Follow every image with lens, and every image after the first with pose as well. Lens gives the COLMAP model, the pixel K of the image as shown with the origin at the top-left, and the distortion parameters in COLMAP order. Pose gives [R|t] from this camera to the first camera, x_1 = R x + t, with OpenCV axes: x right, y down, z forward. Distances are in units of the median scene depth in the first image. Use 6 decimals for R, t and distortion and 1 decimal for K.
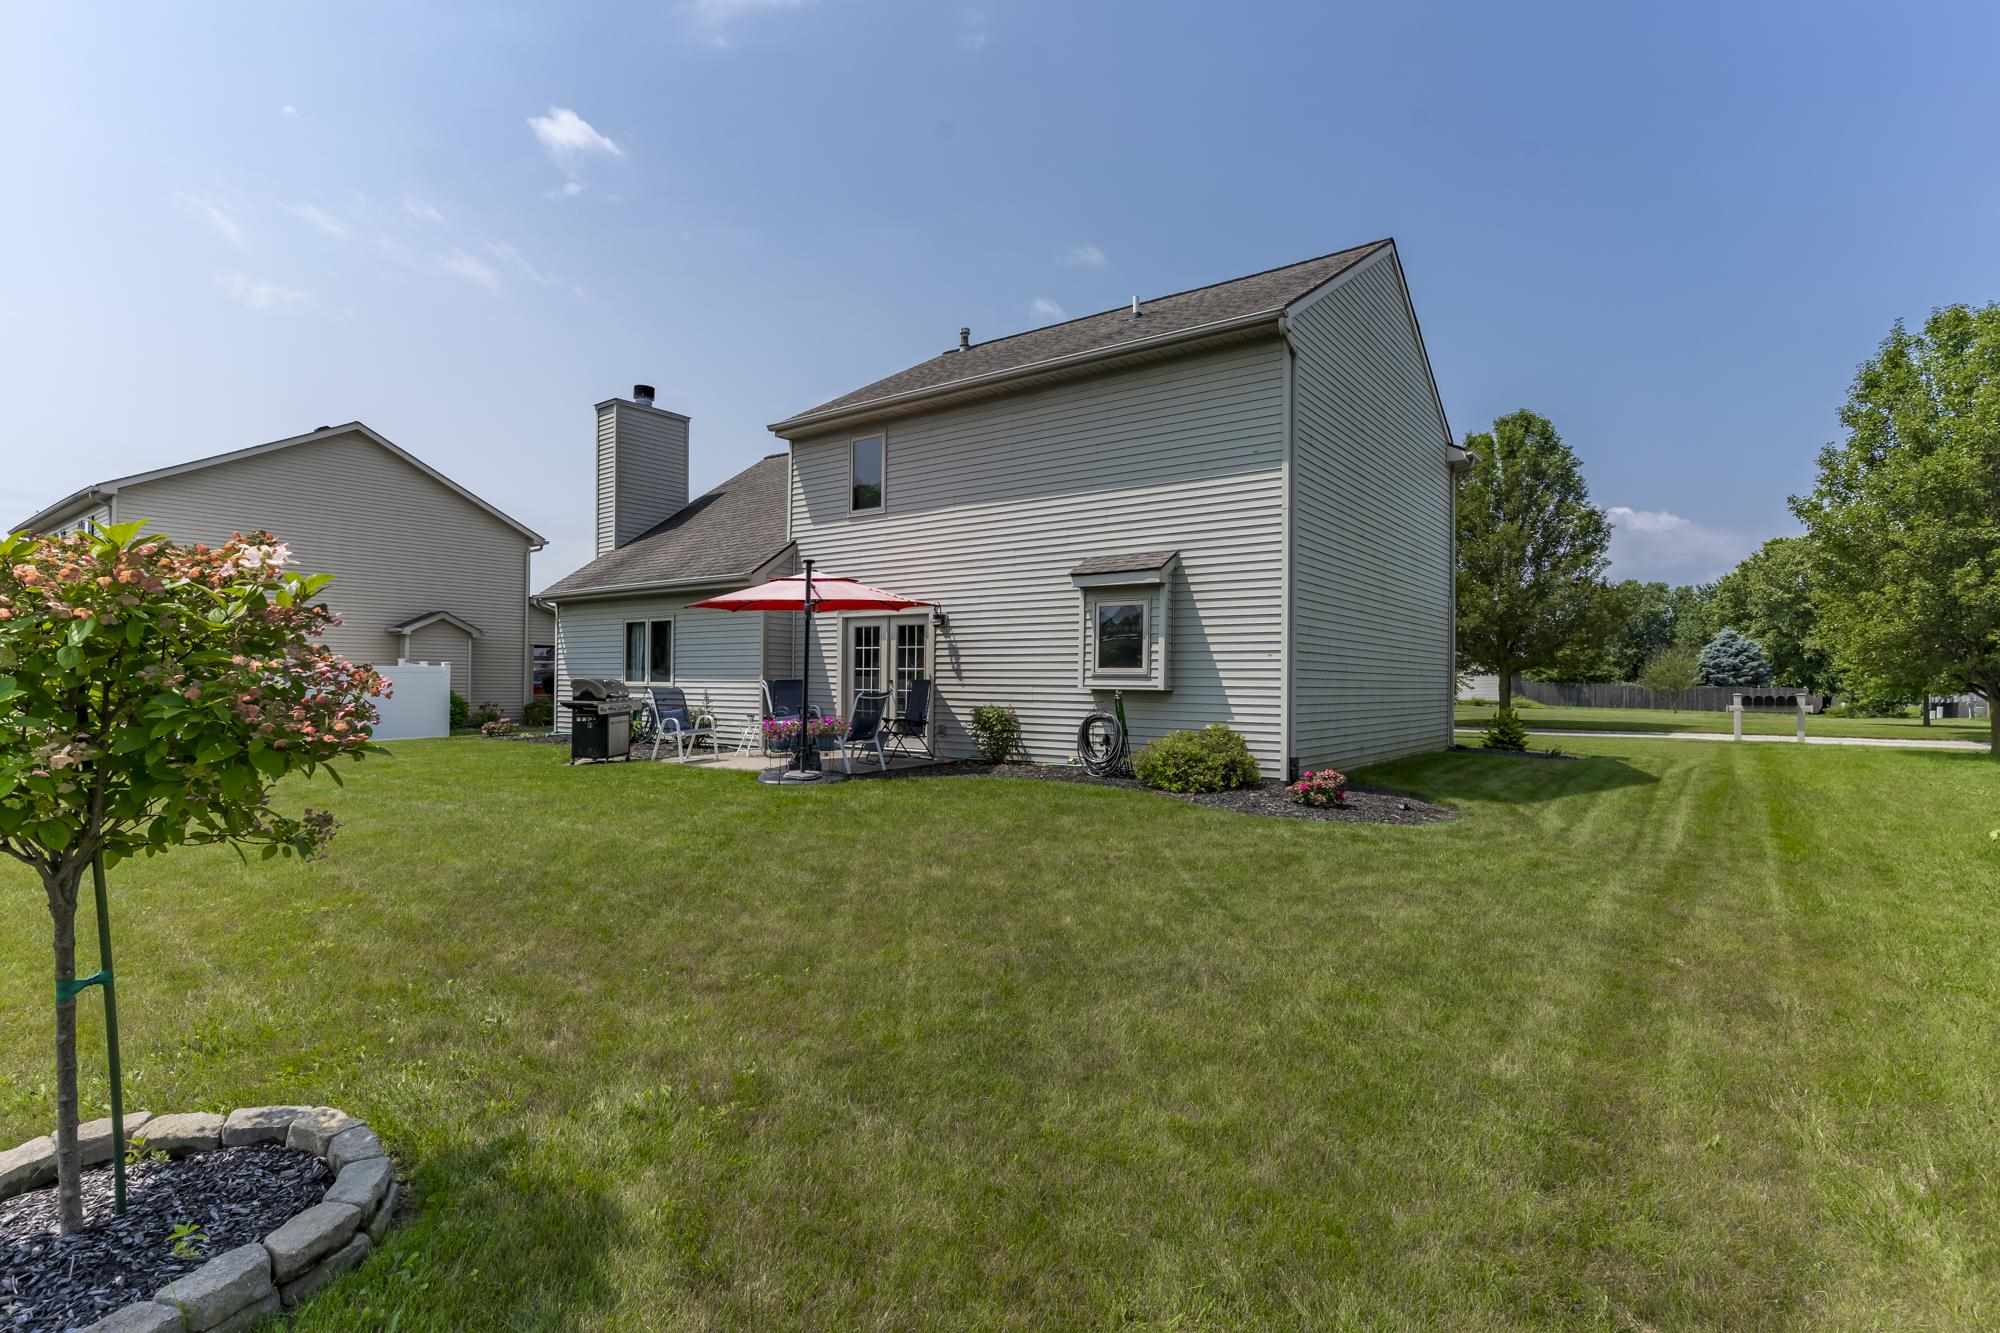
lens RADIAL K [[967.7, 0, 998.4], [0, 967.7, 662.3], [0, 0, 1]] dist [0.001919, -0.000644]
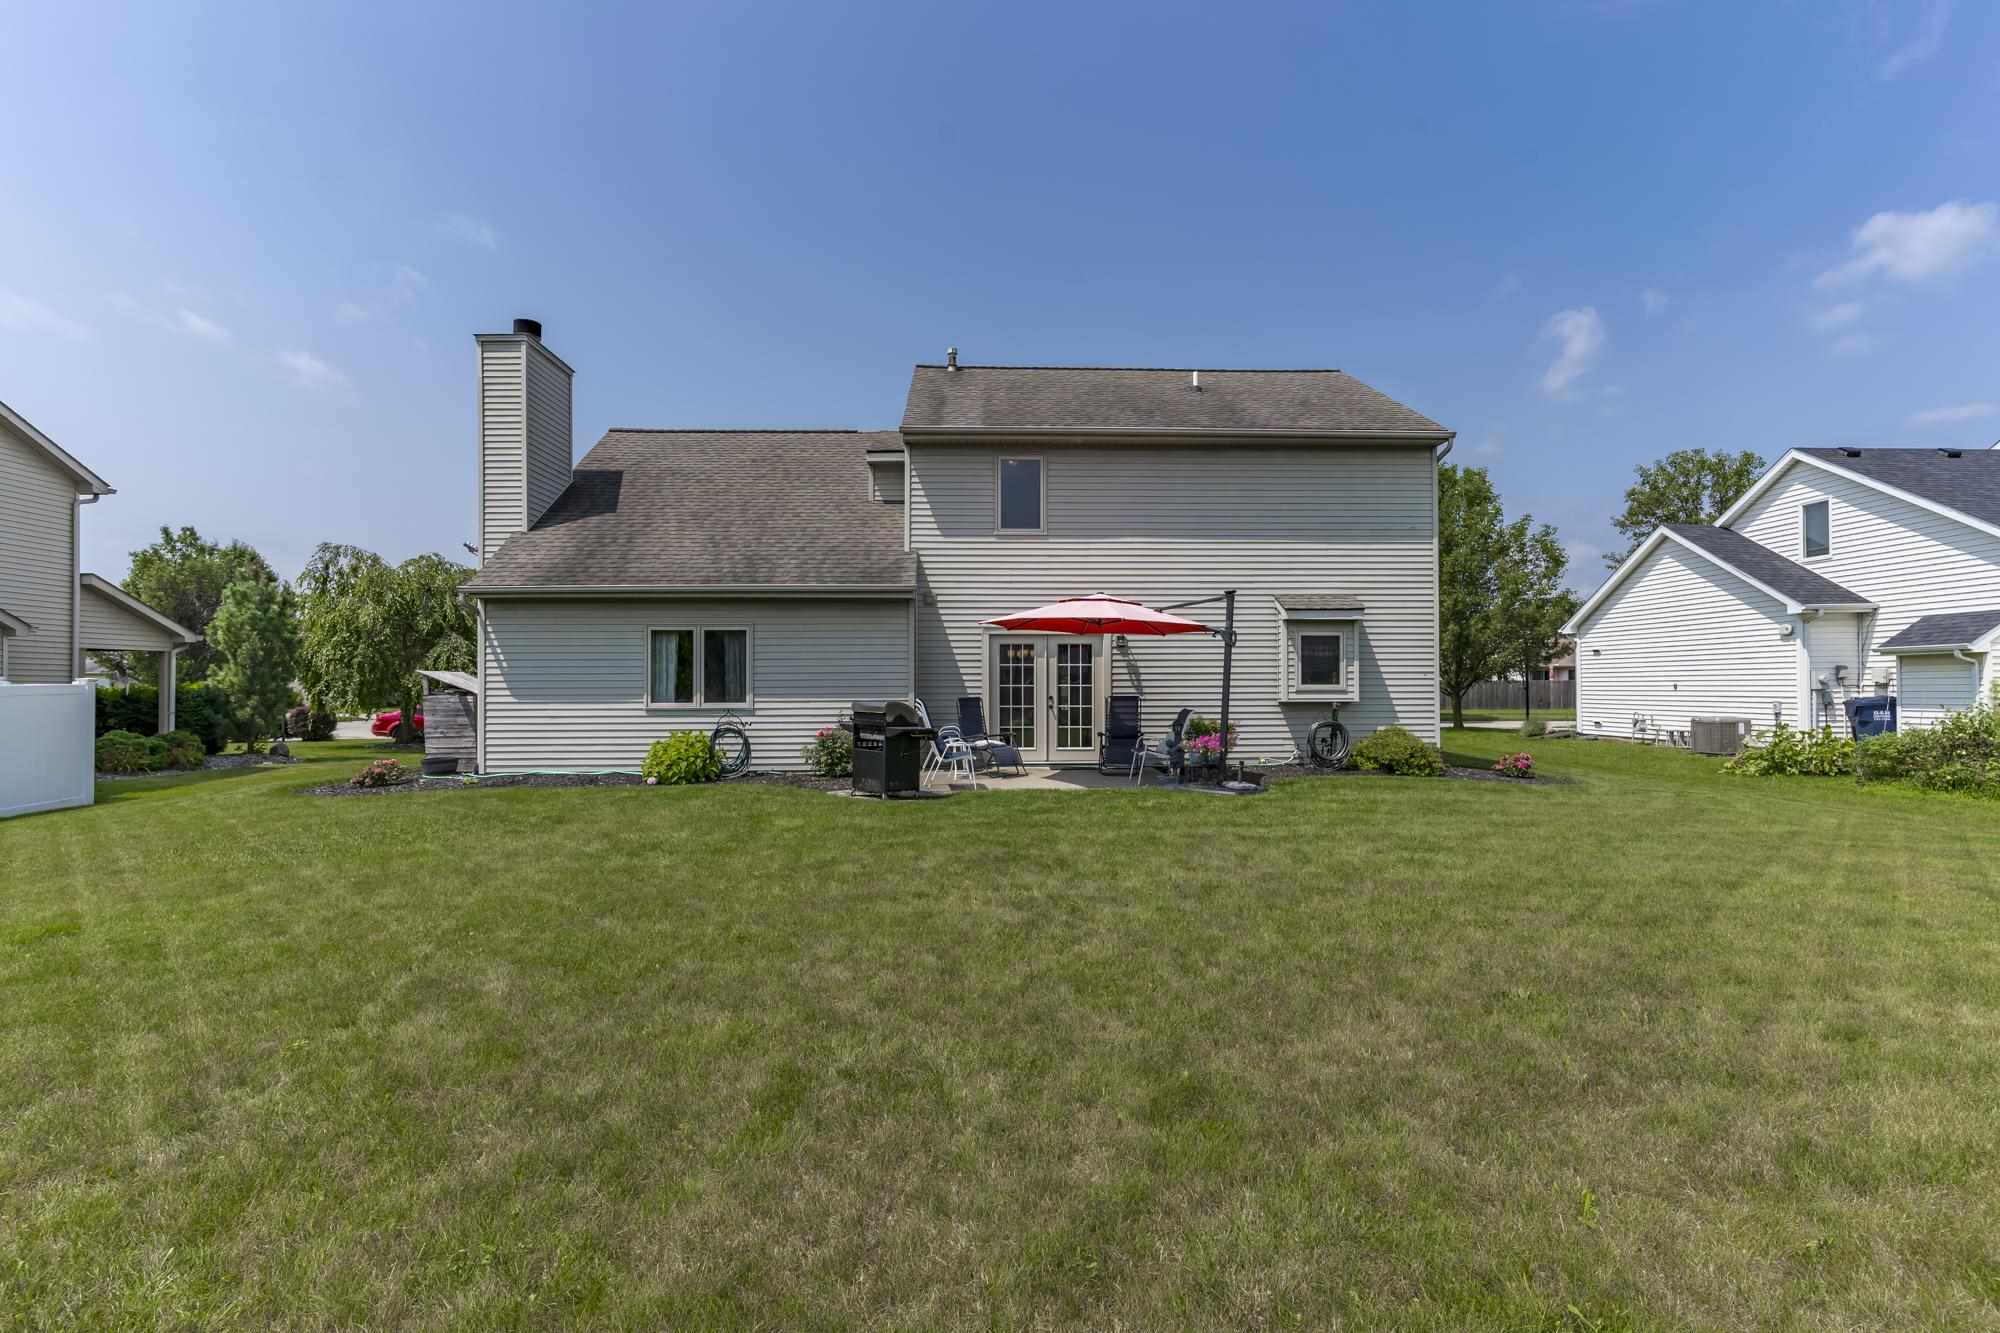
lens RADIAL K [[967.7, 0, 1009.1], [0, 967.7, 675.3], [0, 0, 1]] dist [0.001919, -0.000644]
pose [[0.774399, -0.003678, 0.632686, -0.801787], [-0.002354, 0.999959, 0.008695, -0.013389], [-0.632693, -0.008223, 0.774359, 0.224063]]
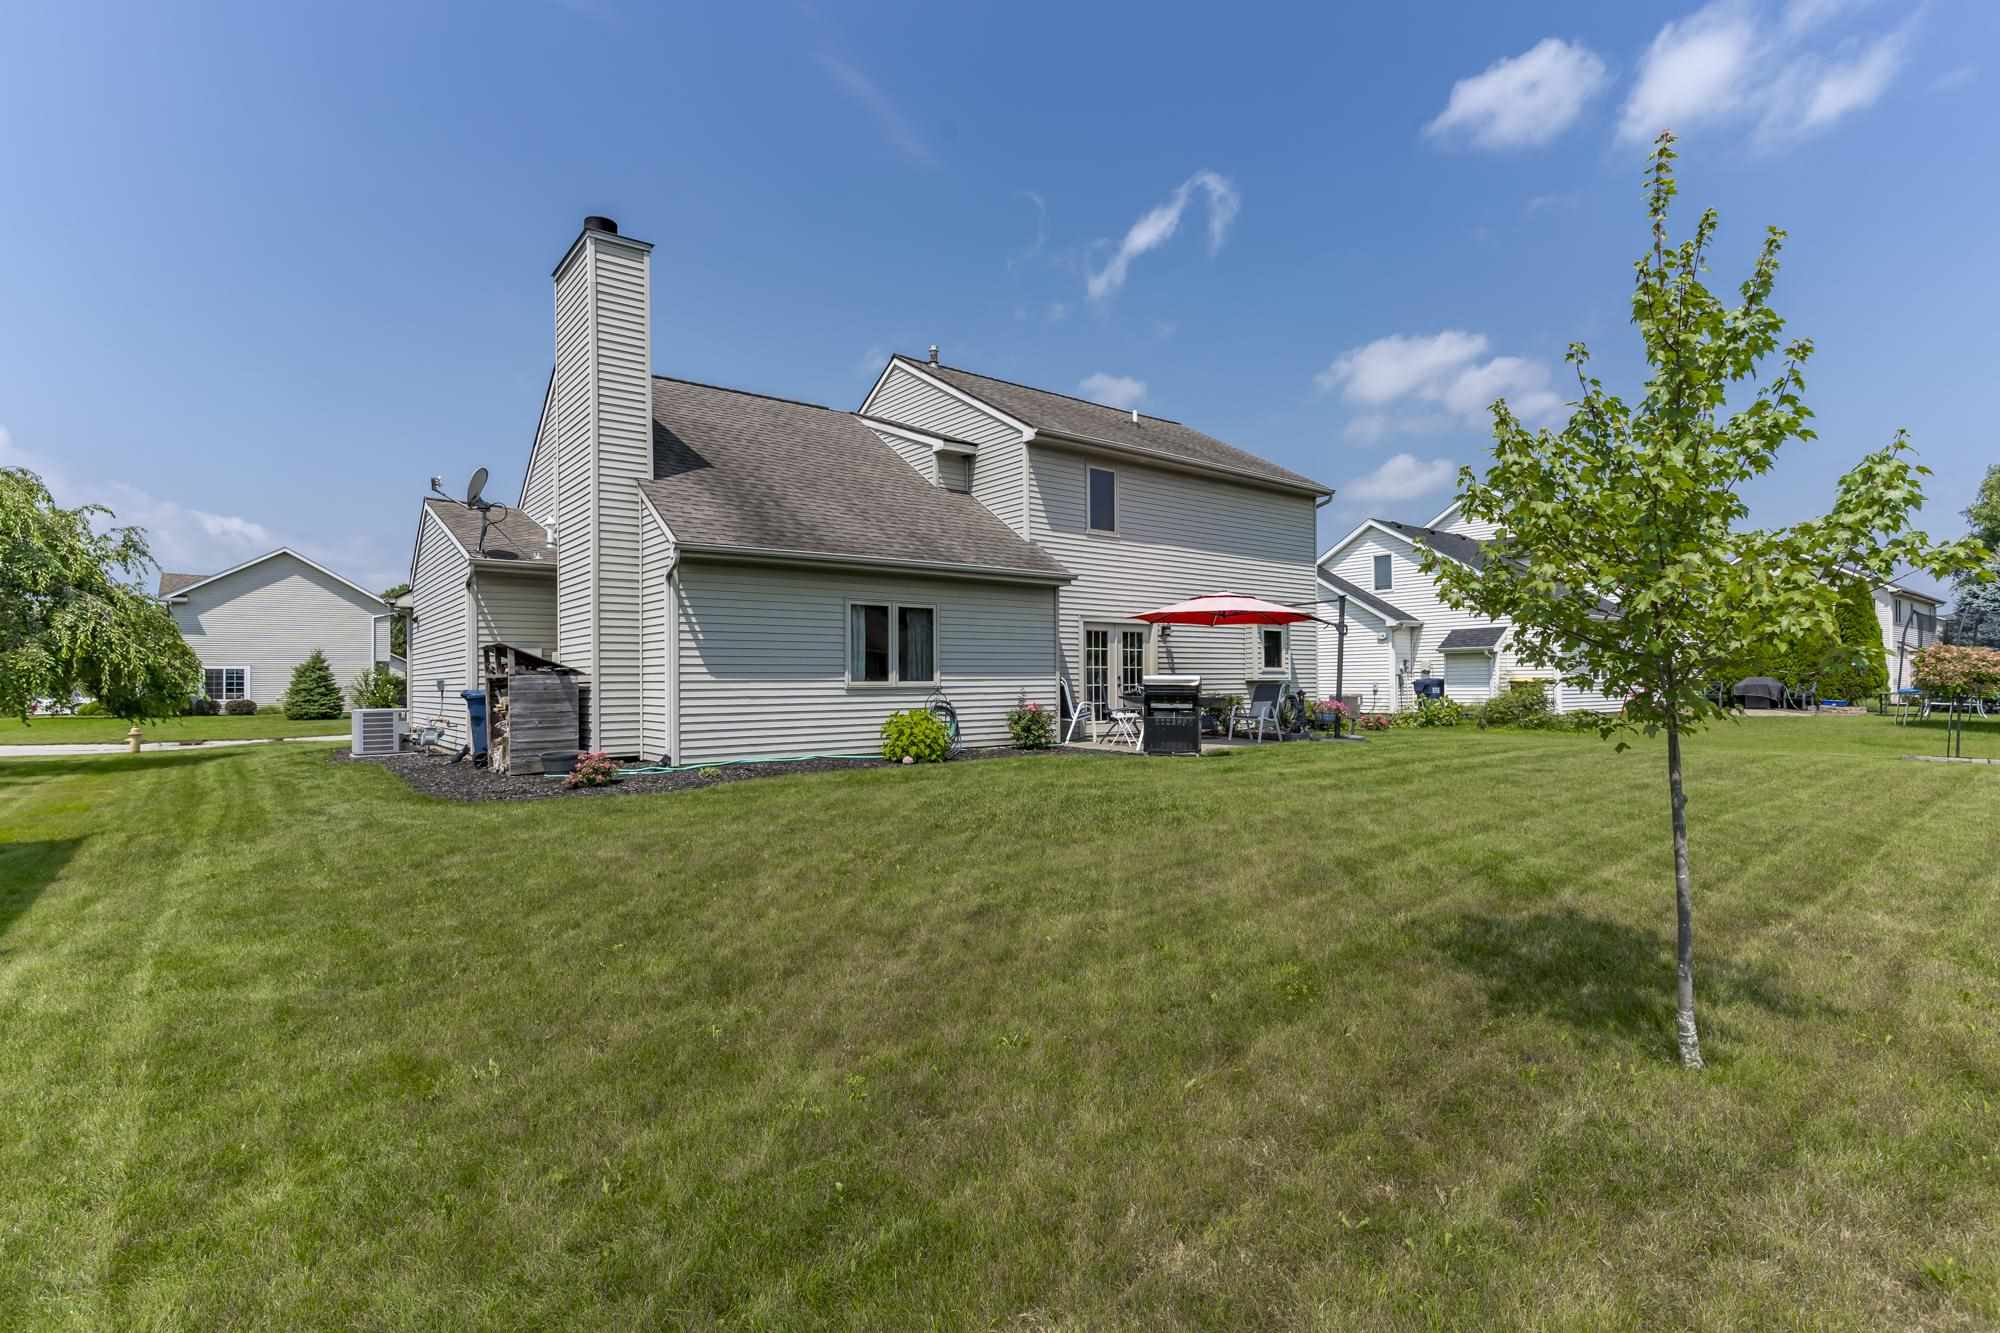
lens RADIAL K [[967.7, 0, 998.4], [0, 967.7, 672.3], [0, 0, 1]] dist [0.001919, -0.000644]
pose [[0.247556, 0.000677, 0.968873, -1.318045], [-0.007856, 0.999968, 0.001309, 0.012776], [-0.968842, -0.007935, 0.247554, 0.846079]]
